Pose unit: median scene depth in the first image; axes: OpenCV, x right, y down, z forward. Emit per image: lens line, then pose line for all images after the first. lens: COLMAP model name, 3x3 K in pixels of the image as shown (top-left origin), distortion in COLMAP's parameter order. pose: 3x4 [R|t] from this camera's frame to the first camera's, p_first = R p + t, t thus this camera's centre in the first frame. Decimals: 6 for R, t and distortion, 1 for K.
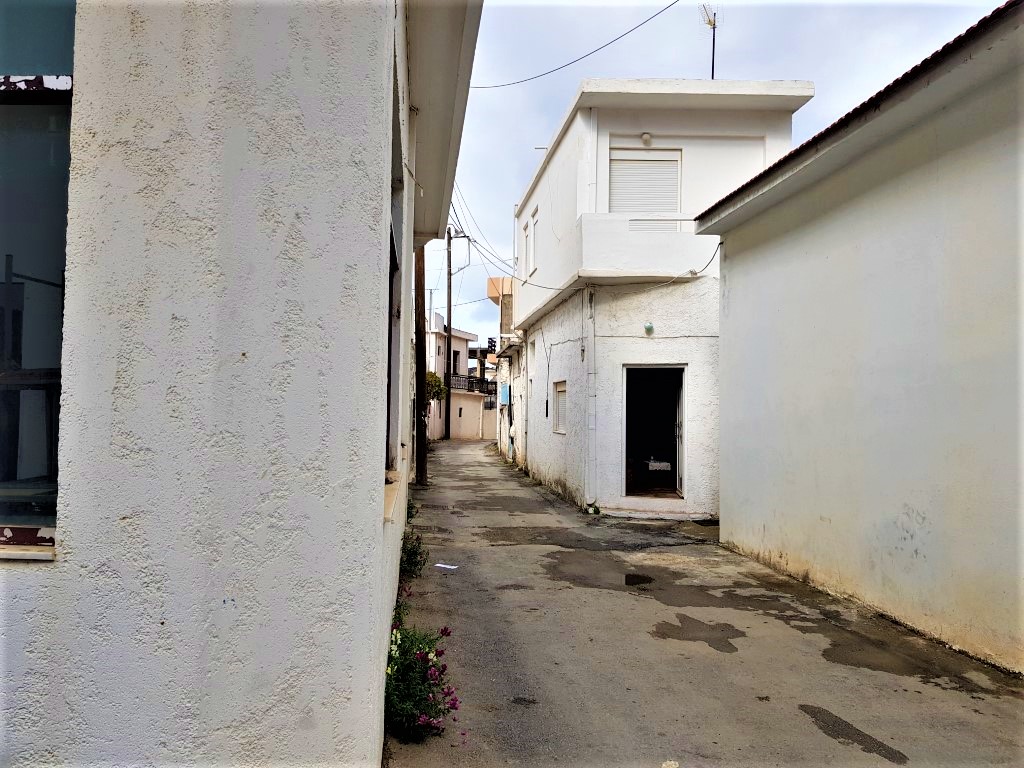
lens RADIAL K [[772.7, 0, 506.7], [0, 772.7, 385.4], [0, 0, 1]] dist [0.073561, -0.133912]
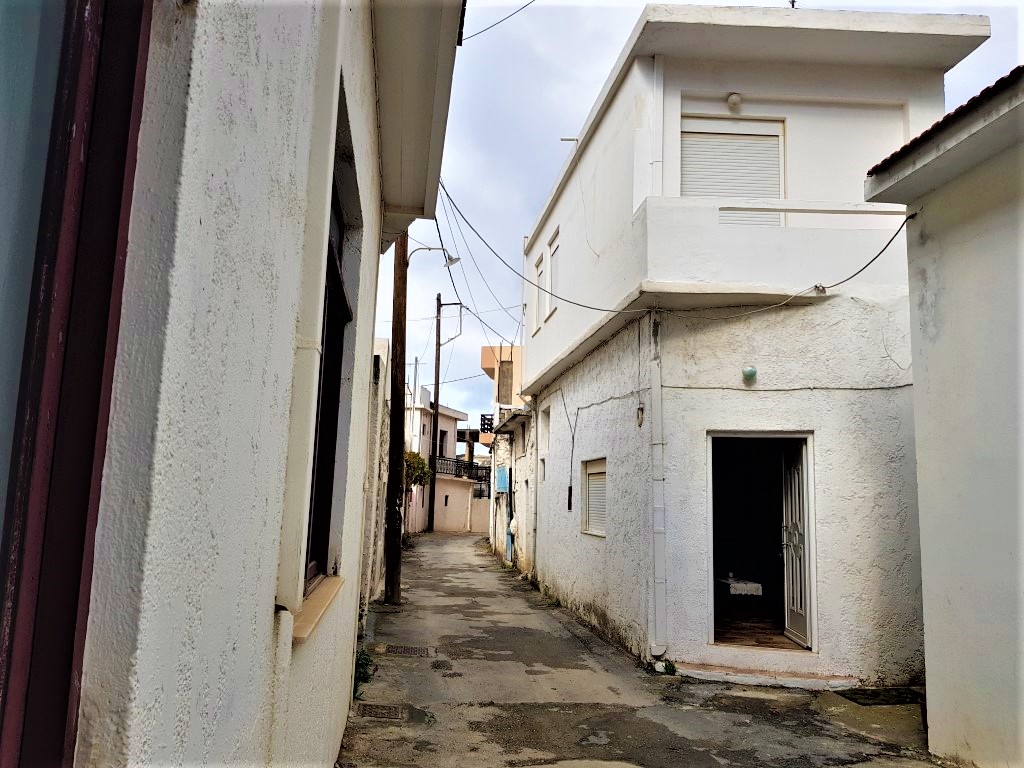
lens RADIAL K [[772.7, 0, 506.7], [0, 772.7, 385.4], [0, 0, 1]] dist [0.073561, -0.133912]
pose [[0.999677, 0.019042, 0.016847, -0.024933], [-0.017002, 0.993350, -0.113875, 0.010348], [-0.018903, 0.113552, 0.993352, 0.324308]]
